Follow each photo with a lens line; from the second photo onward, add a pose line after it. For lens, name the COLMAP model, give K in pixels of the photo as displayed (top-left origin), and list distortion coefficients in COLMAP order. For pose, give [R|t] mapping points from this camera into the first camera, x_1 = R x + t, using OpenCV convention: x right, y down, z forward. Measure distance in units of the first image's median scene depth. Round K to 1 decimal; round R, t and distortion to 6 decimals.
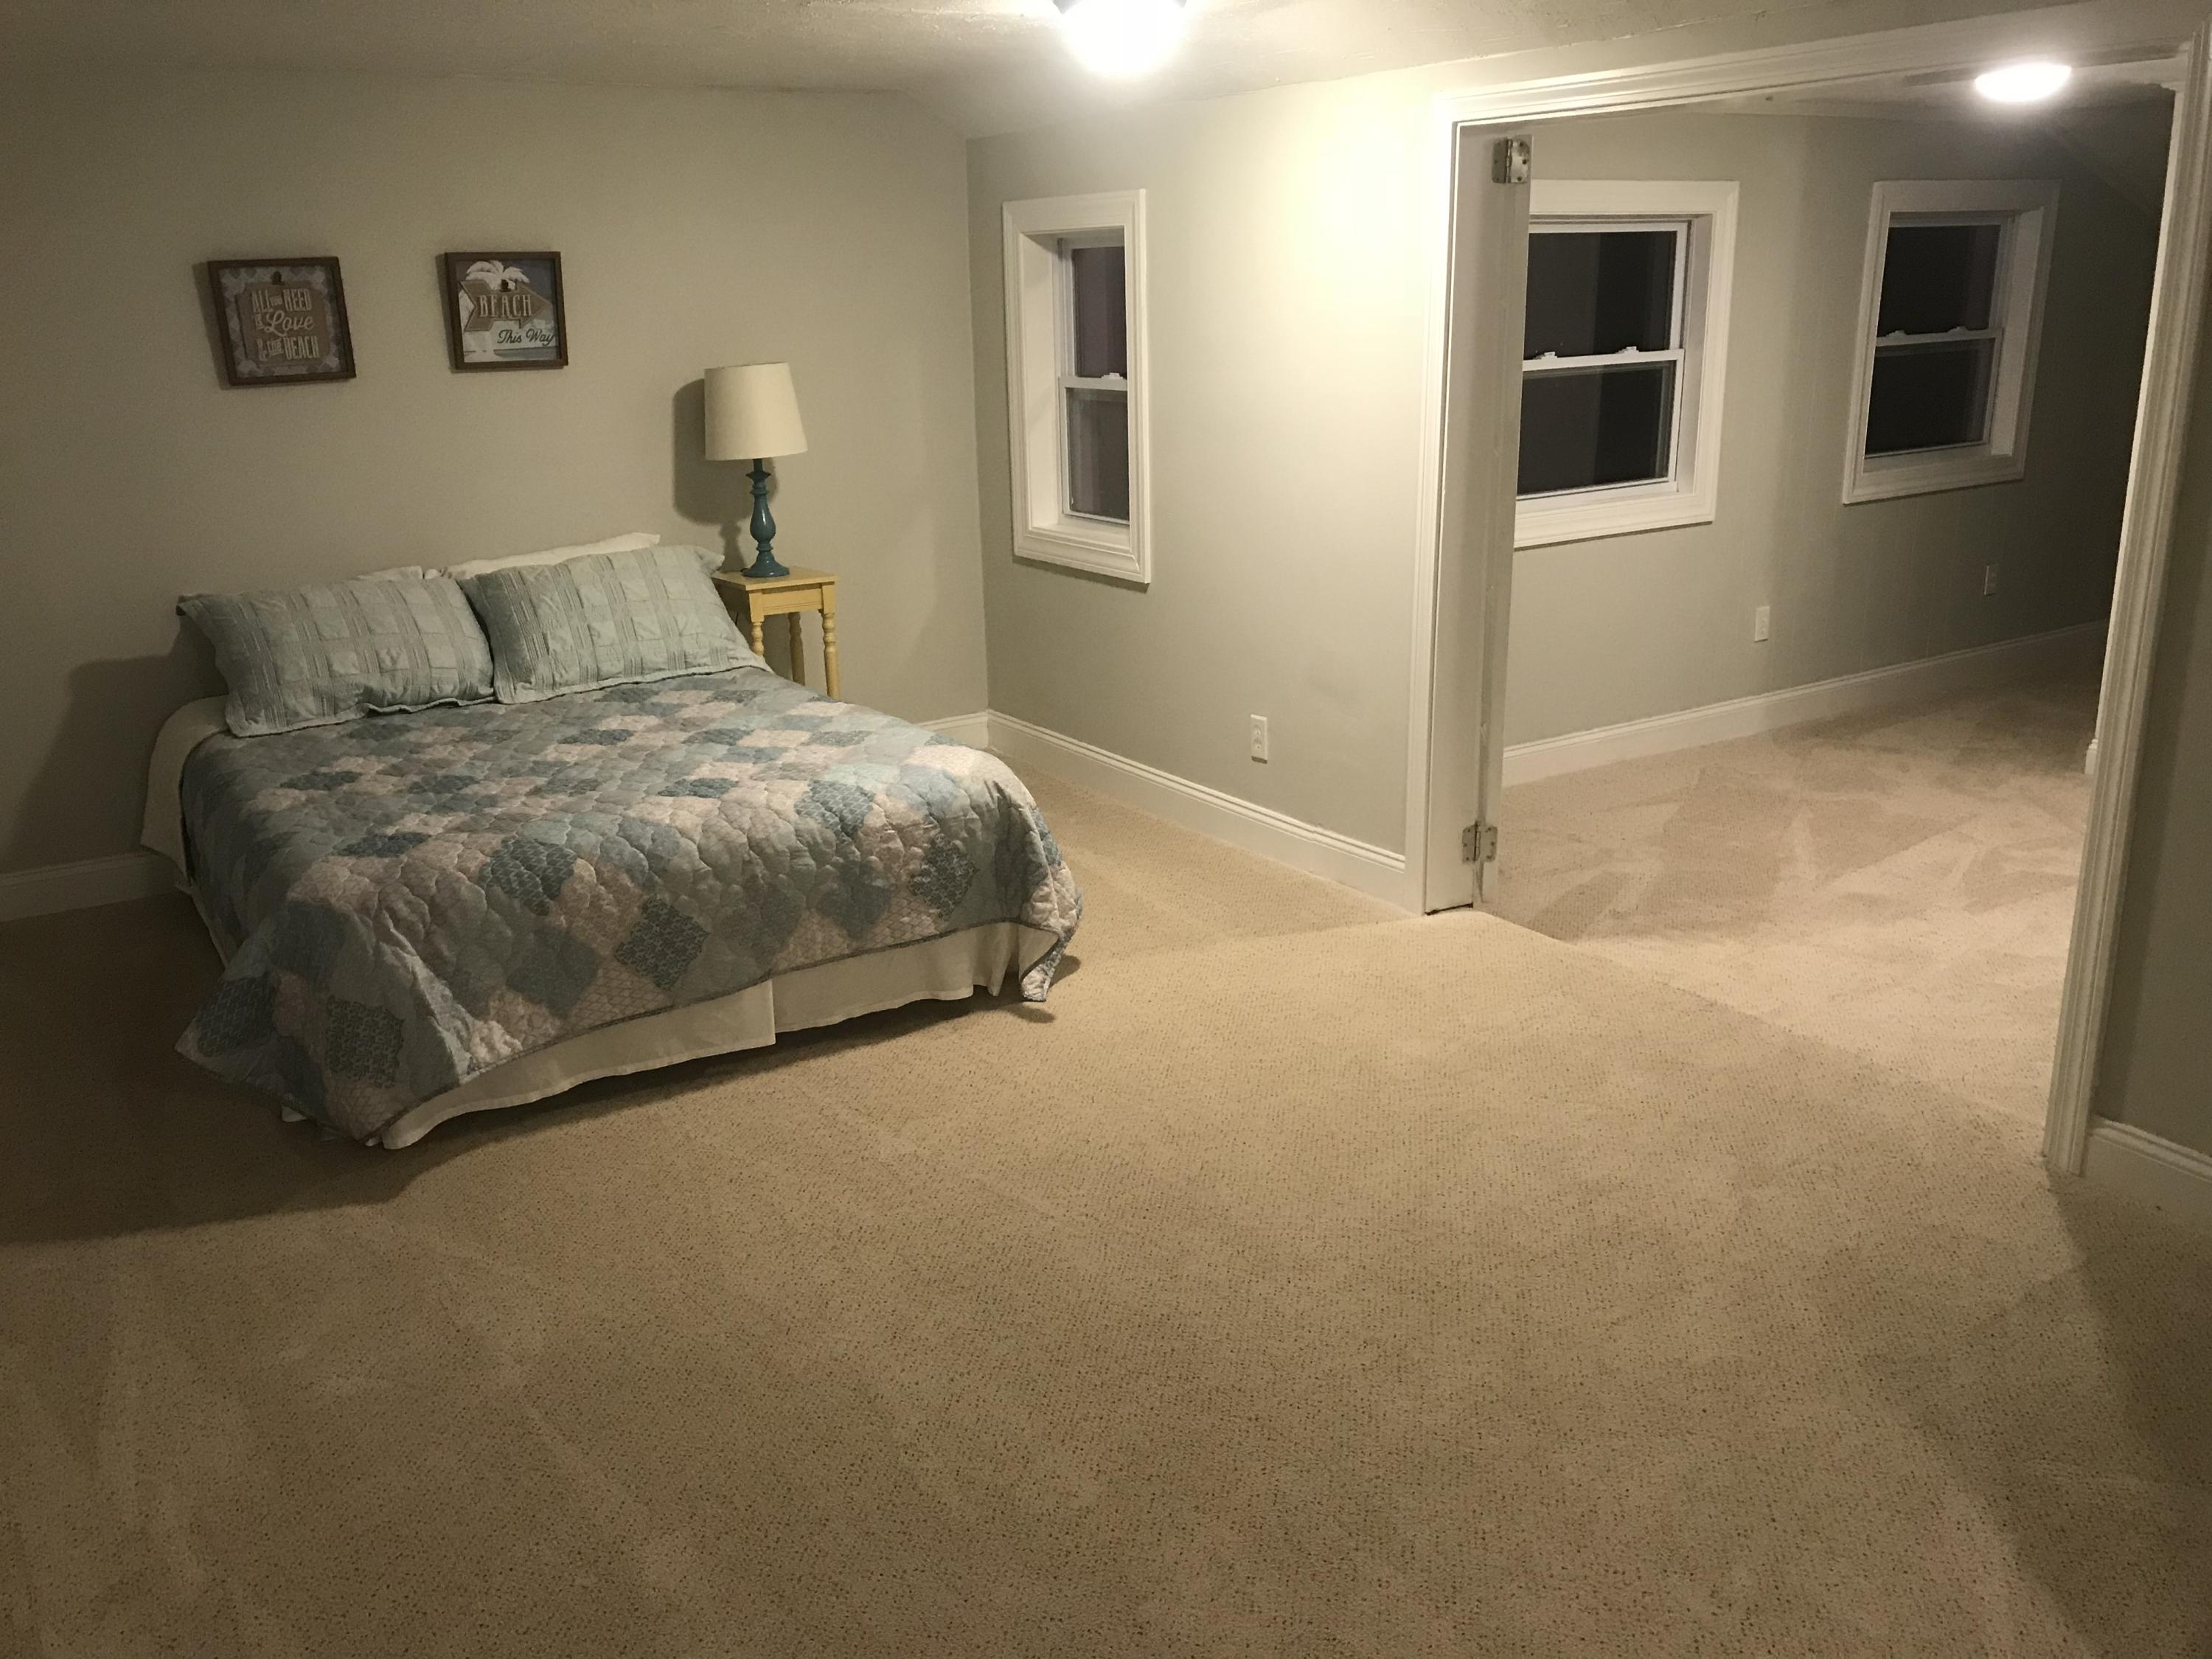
lens RADIAL K [[1841.2, 0, 1106.0], [0, 1841.2, 829.5], [0, 0, 1]] dist [0.010635, 0.005961]
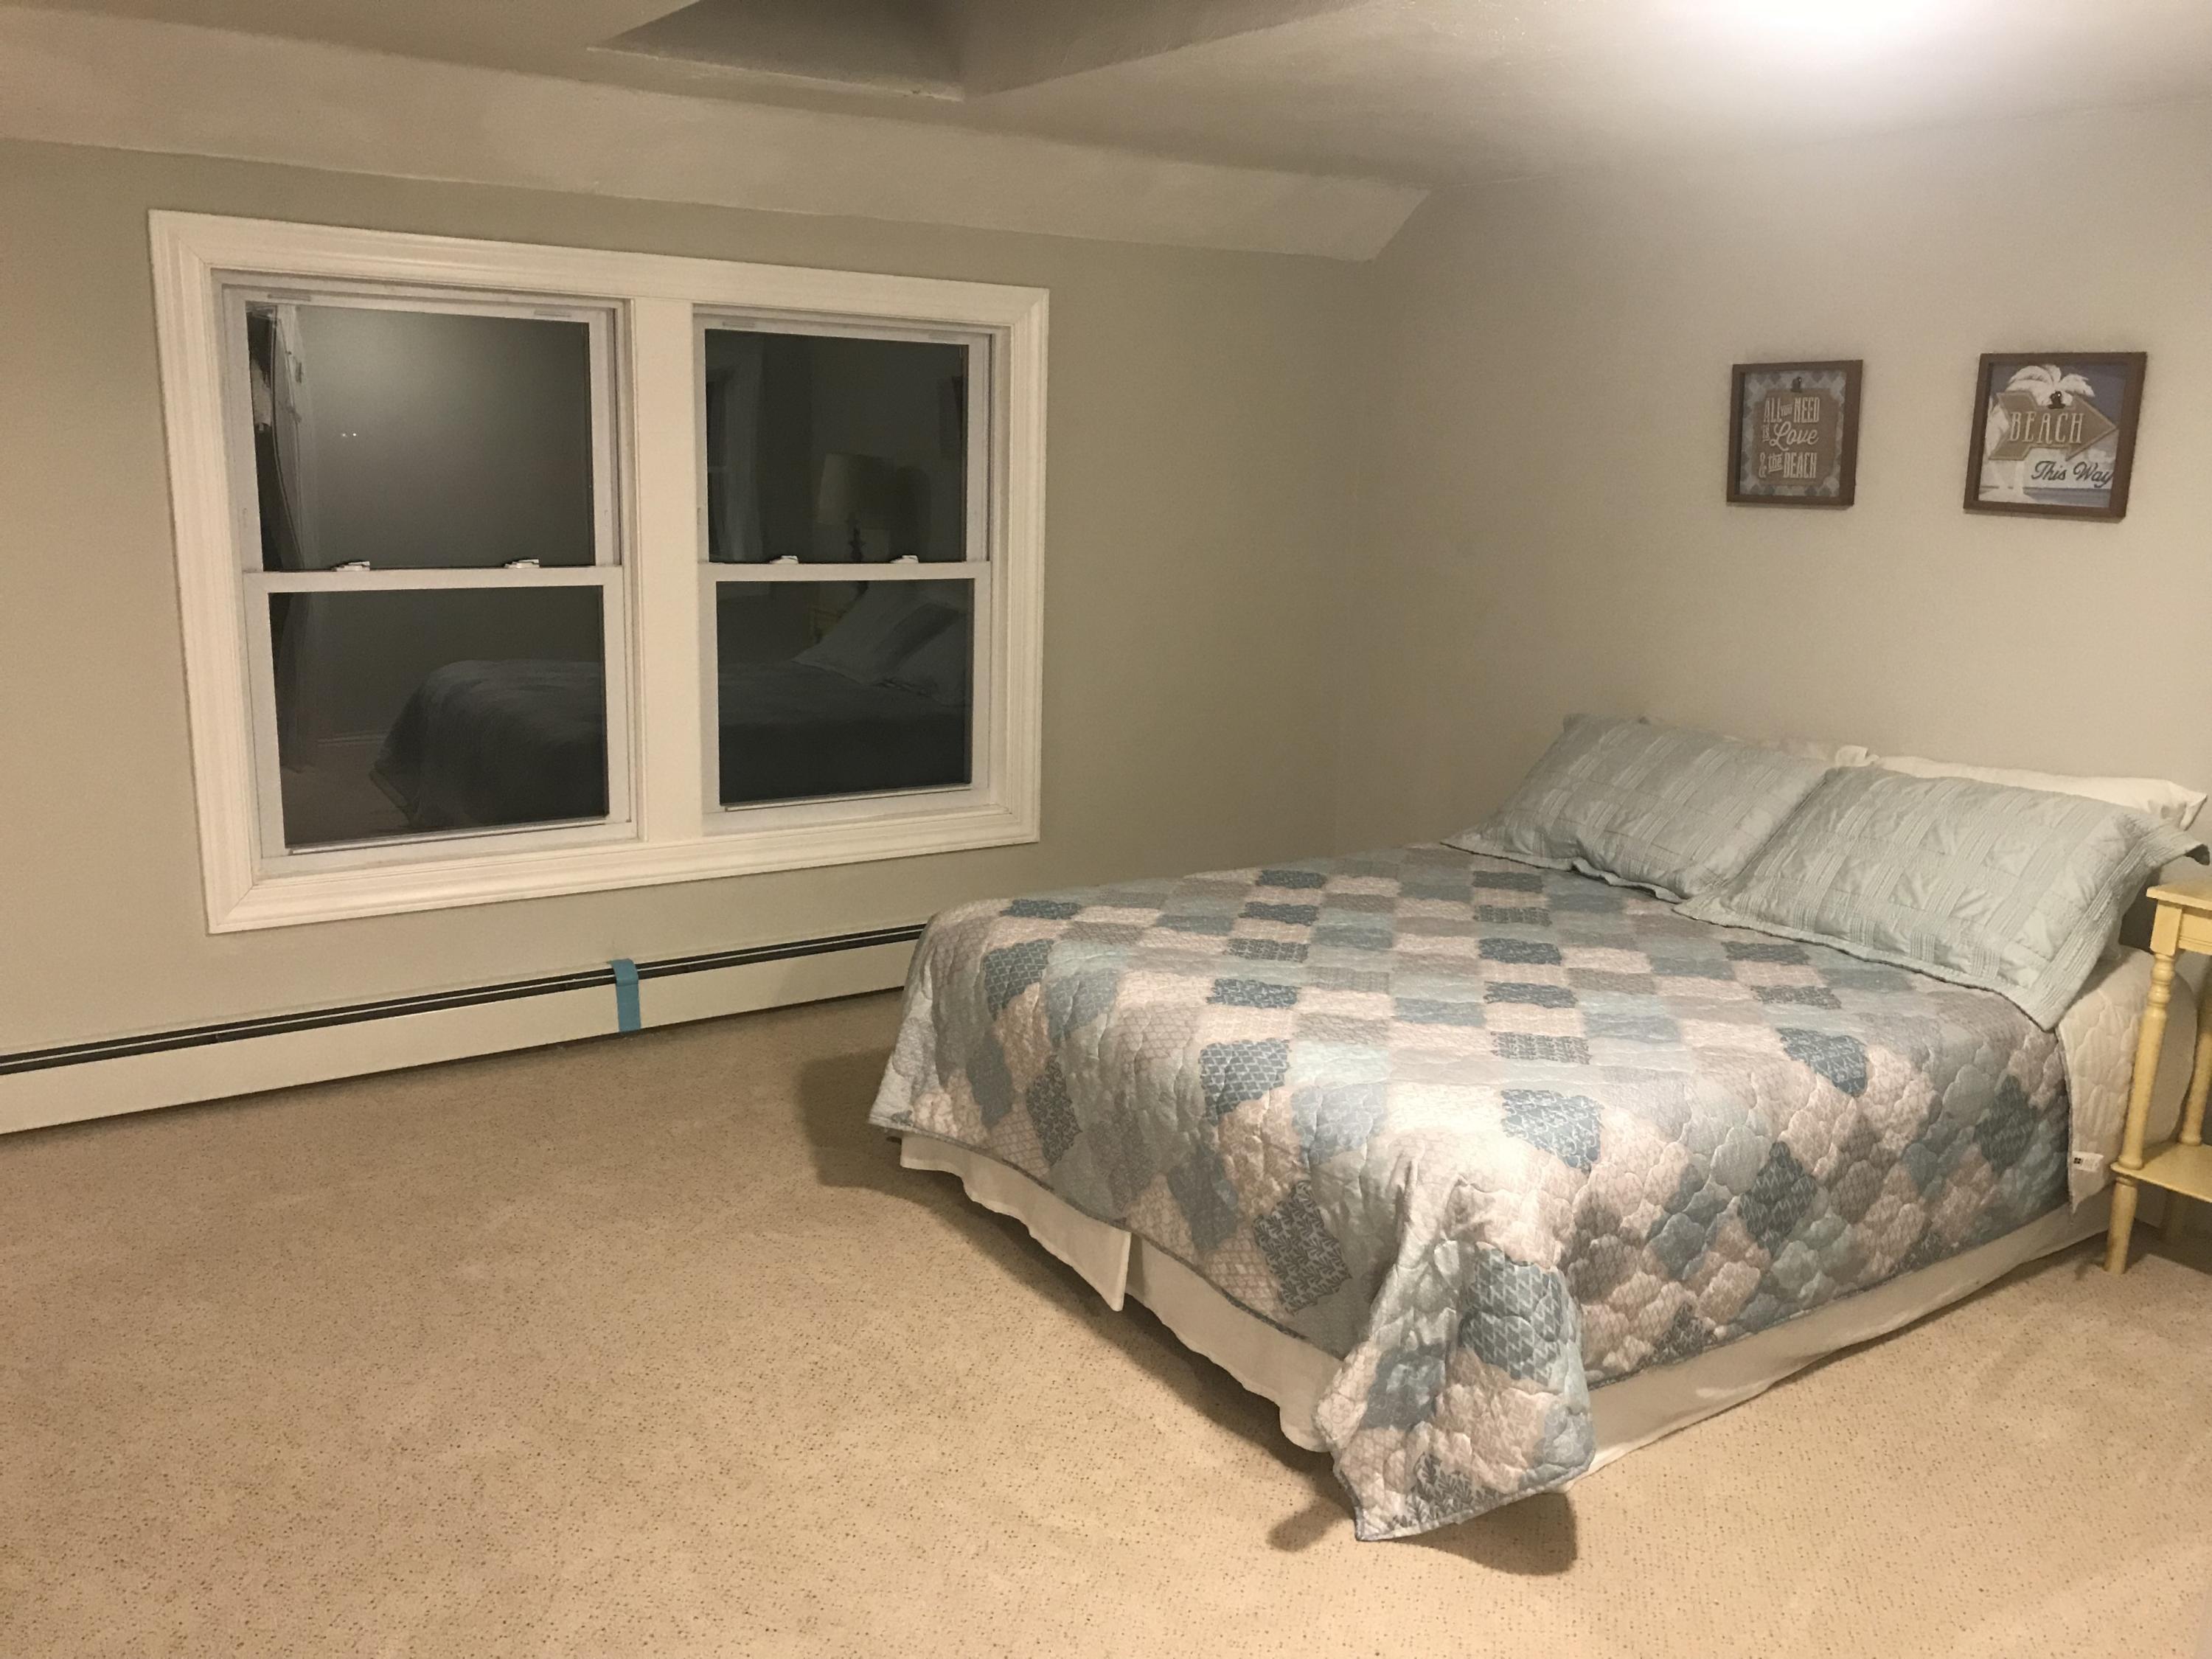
lens RADIAL K [[1841.2, 0, 1106.0], [0, 1841.2, 829.5], [0, 0, 1]] dist [0.010635, 0.005961]
pose [[0.022281, 0.236138, -0.971464, 0.420577], [-0.323480, 0.921138, 0.216486, -0.189941], [0.945973, 0.309425, 0.096910, 0.678423]]
